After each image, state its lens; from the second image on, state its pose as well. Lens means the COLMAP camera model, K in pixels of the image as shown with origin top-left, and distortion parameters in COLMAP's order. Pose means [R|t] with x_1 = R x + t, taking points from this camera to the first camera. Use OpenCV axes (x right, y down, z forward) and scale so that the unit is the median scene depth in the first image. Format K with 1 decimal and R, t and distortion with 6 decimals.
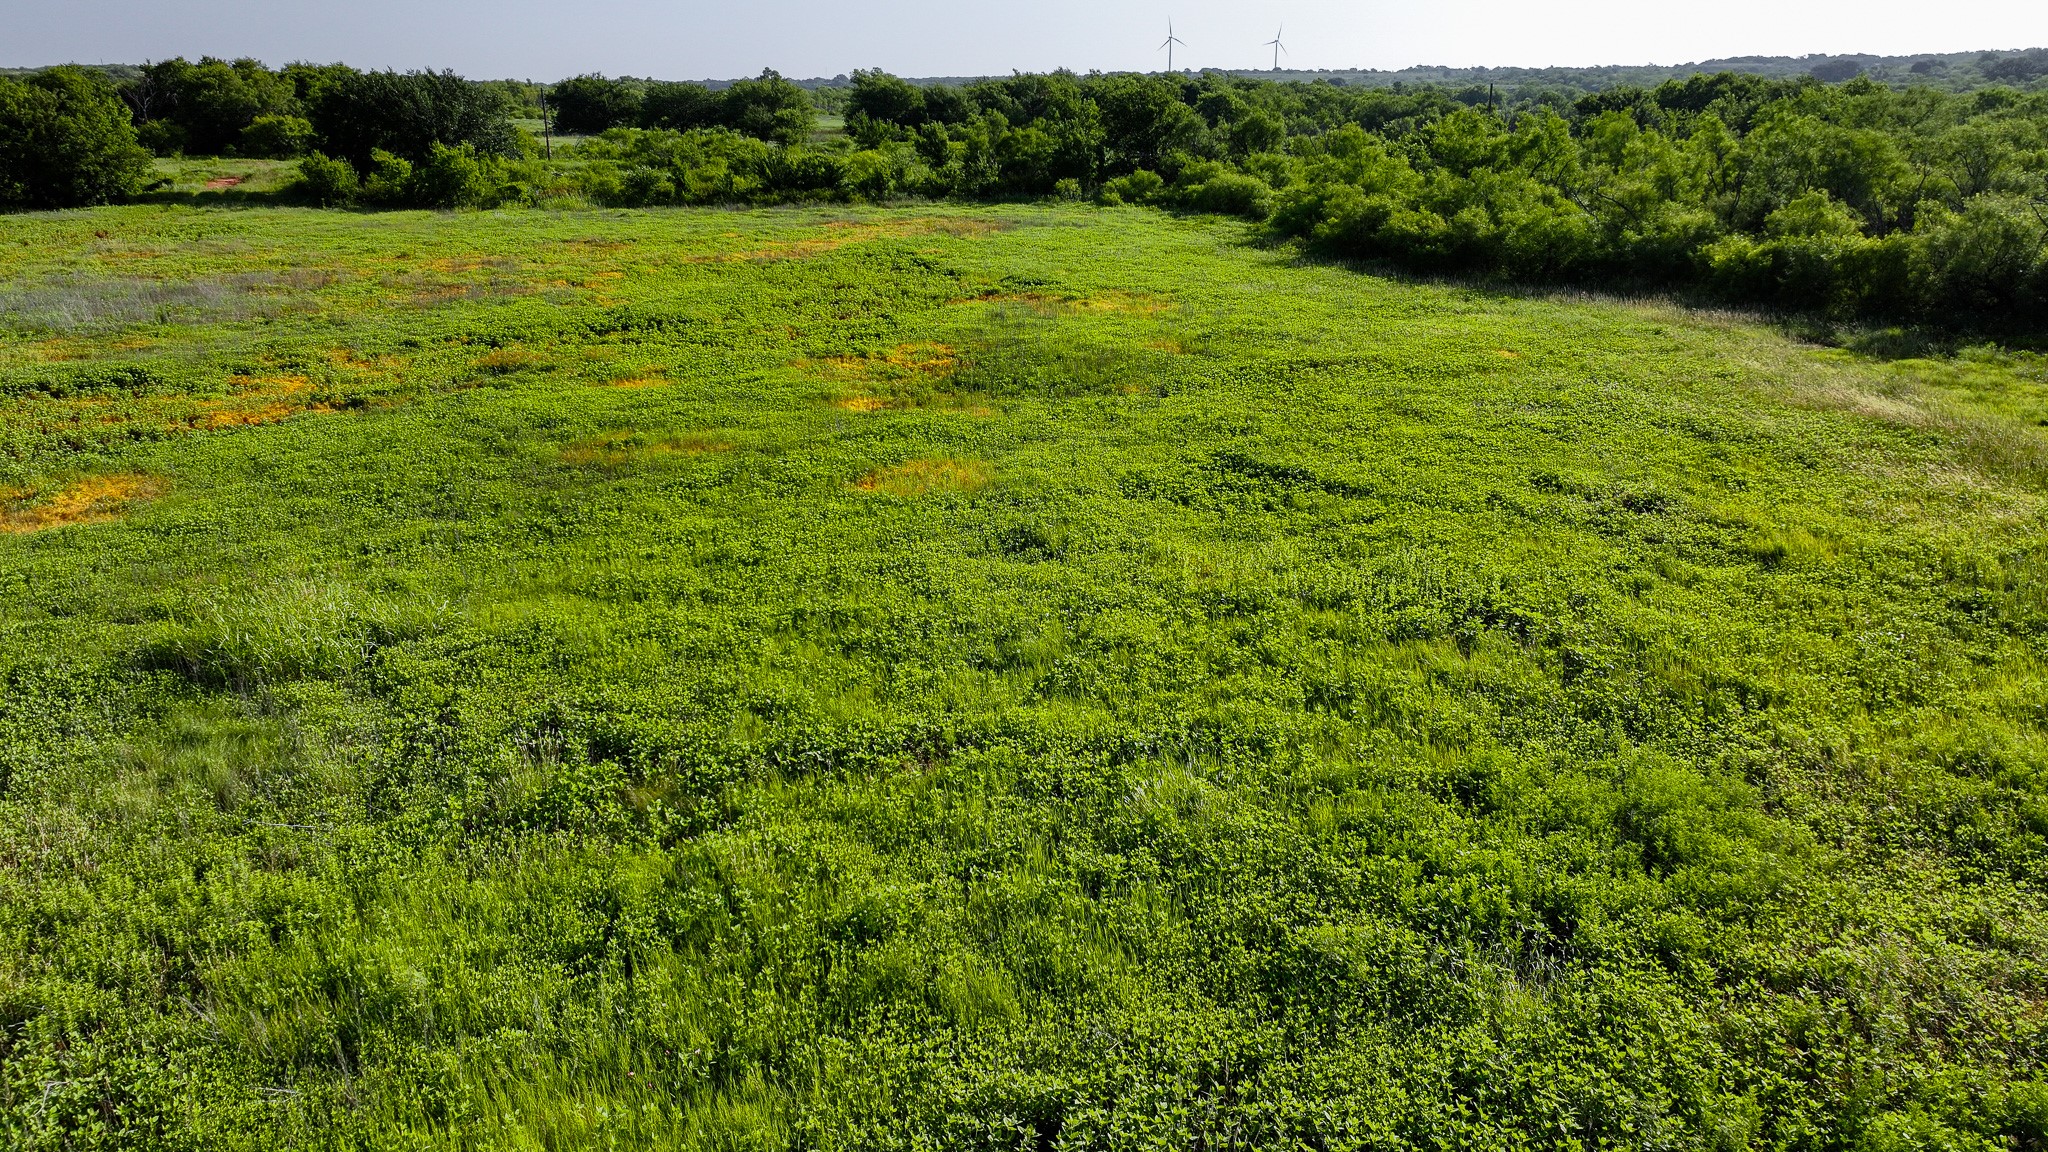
lens RADIAL K [[1432.1, 0, 1022.6], [0, 1432.1, 589.1], [0, 0, 1]] dist [0.004986, 0.002912]
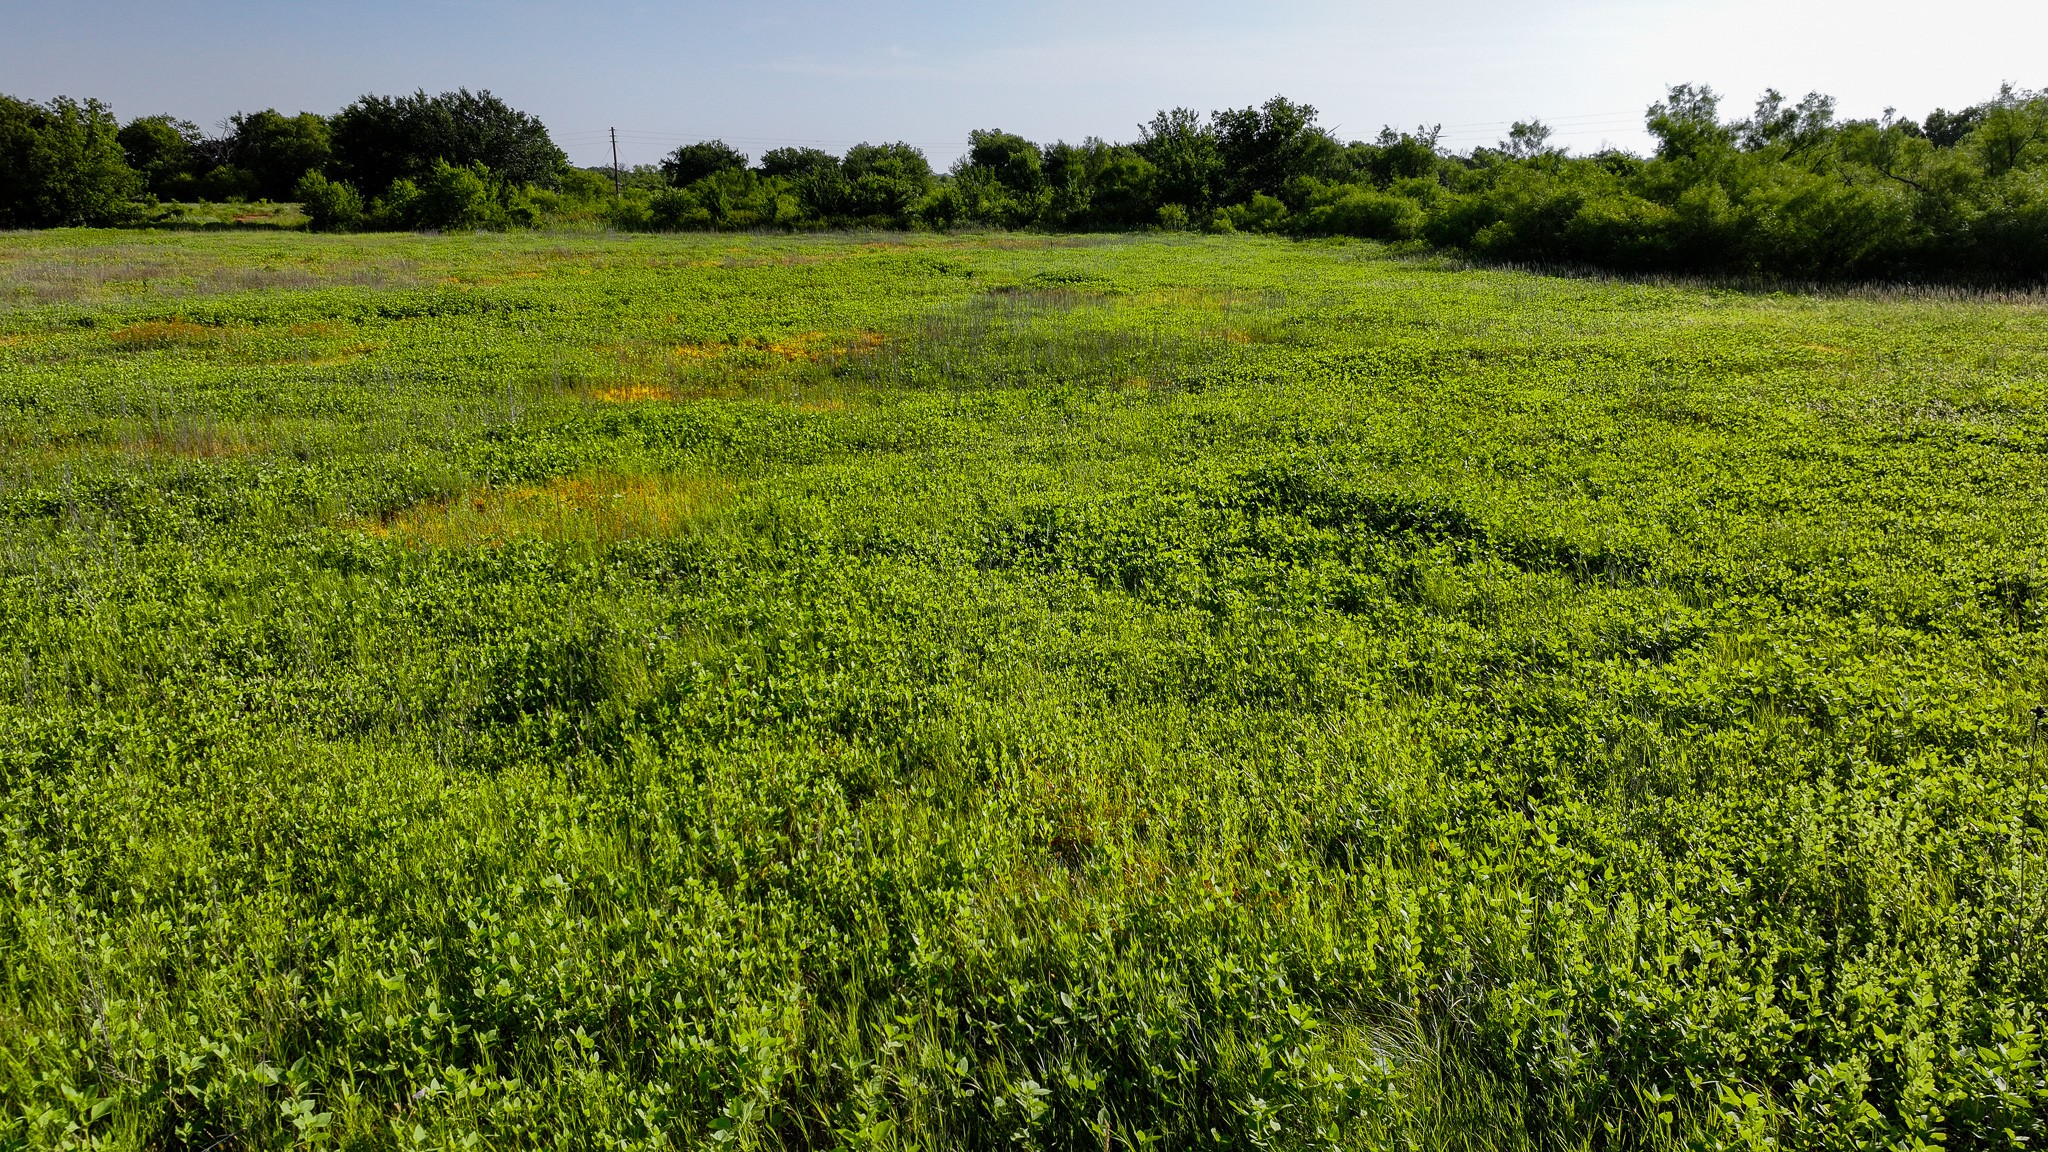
lens RADIAL K [[1432.1, 0, 1019.3], [0, 1432.1, 559.7], [0, 0, 1]] dist [0.004986, 0.002912]
pose [[0.994287, 0.024565, -0.103875, 0.055860], [-0.032978, 0.996244, -0.080062, -0.016104], [0.101518, 0.083030, 0.991363, 0.282380]]
